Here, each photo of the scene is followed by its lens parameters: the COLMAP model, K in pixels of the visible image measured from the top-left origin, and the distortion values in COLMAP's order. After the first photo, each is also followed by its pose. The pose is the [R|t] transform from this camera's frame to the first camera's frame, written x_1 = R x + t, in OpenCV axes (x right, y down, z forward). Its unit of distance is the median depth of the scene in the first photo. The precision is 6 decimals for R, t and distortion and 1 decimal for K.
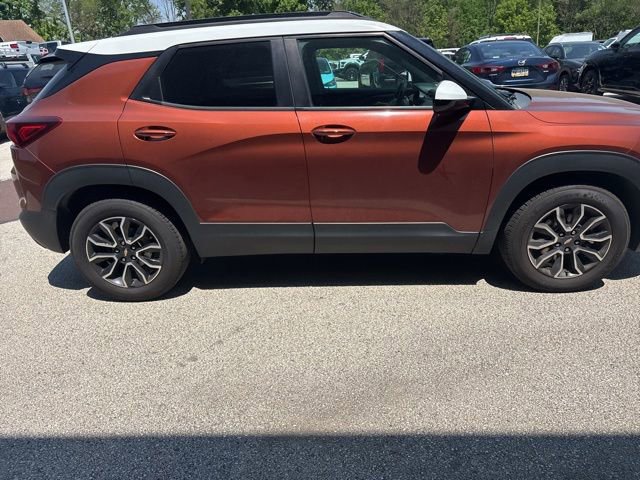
lens RADIAL K [[494.9, 0, 314.5], [0, 494.9, 245.5], [0, 0, 1]] dist [0.042844, -0.049082]
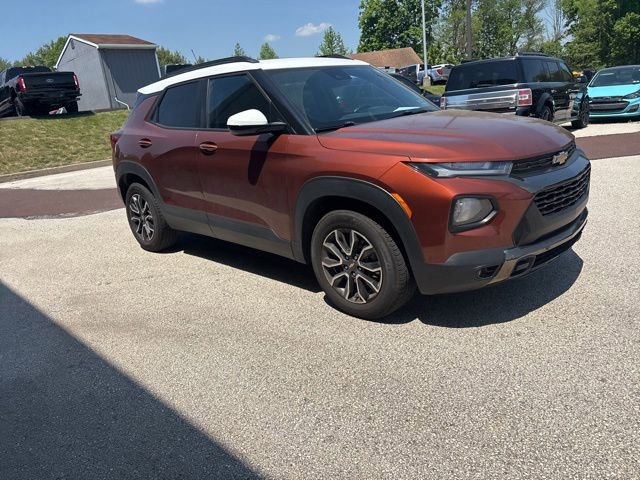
lens RADIAL K [[487.7, 0, 311.0], [0, 487.7, 238.1], [0, 0, 1]] dist [0.054604, -0.059634]
pose [[0.736764, 0.166668, -0.655286, 1.092537], [-0.189755, 0.981164, 0.036203, -0.083228], [0.648977, 0.097671, 0.754513, 0.193048]]
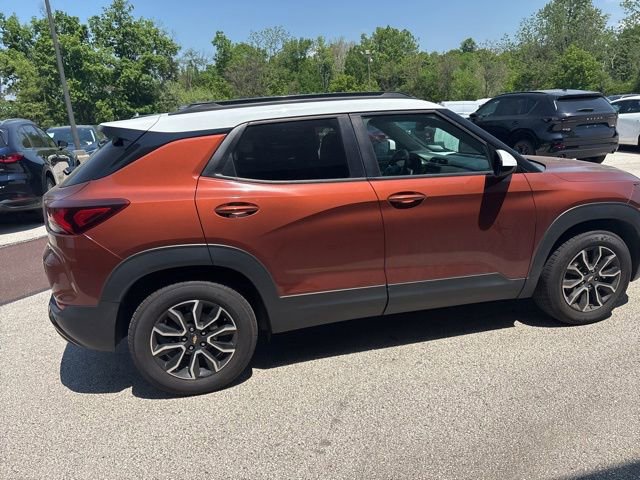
lens RADIAL K [[494.9, 0, 314.9], [0, 494.9, 231.2], [0, 0, 1]] dist [0.042844, -0.049082]
pose [[0.953821, -0.071579, 0.291723, -0.446088], [0.114281, 0.984632, -0.132061, -0.037400], [-0.277786, 0.159301, 0.947343, 0.049710]]
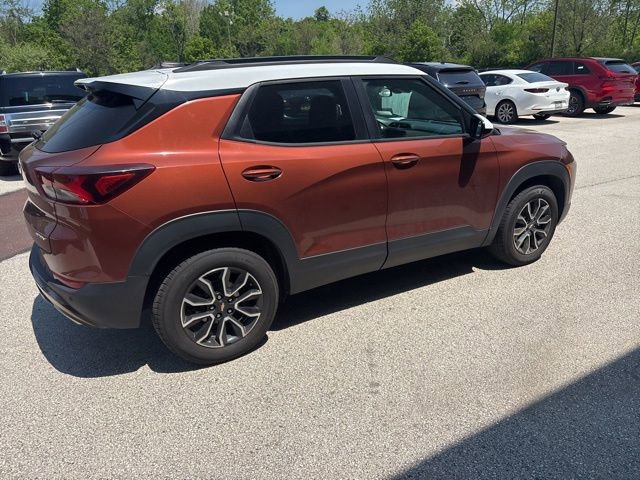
lens RADIAL K [[494.9, 0, 324.4], [0, 494.9, 246.6], [0, 0, 1]] dist [0.042844, -0.049082]
pose [[0.822947, -0.158118, 0.545671, -0.740820], [0.188520, 0.982069, 0.000258, -0.062059], [-0.535928, 0.102657, 0.838000, 0.148238]]
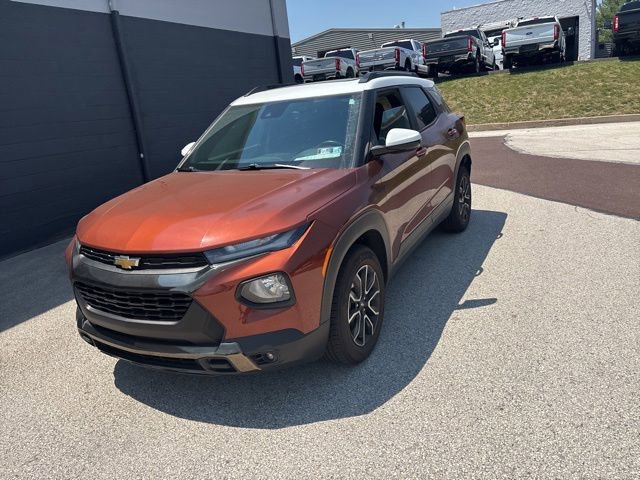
lens RADIAL K [[487.7, 0, 318.7], [0, 487.7, 230.1], [0, 0, 1]] dist [0.054604, -0.059634]
pose [[-0.417489, 0.334041, -0.845056, 1.348191], [-0.203717, 0.871900, 0.445296, -0.776442], [0.885552, 0.358059, -0.295959, 1.720774]]
